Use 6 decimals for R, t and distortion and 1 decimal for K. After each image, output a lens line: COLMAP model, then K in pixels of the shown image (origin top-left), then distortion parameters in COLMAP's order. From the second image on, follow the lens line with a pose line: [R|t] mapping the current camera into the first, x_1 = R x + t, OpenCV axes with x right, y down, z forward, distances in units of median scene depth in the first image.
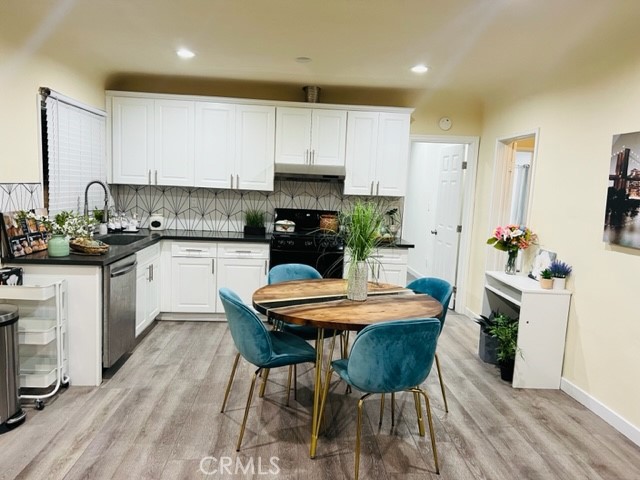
lens RADIAL K [[485.2, 0, 320.0], [0, 485.2, 240.0], [0, 0, 1]] dist [0.067926, -0.003035]
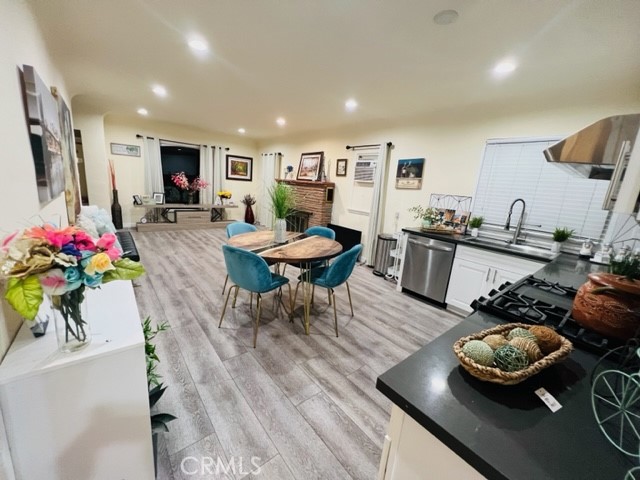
lens RADIAL K [[255.6, 0, 319.2], [0, 255.6, 241.2], [0, 0, 1]] dist [-0.002887, -0.000086]
pose [[-0.800391, 0.028257, -0.598812, 0.287484], [-0.180522, 0.941162, 0.285703, -0.092326], [0.571653, 0.336772, -0.748196, 1.016144]]
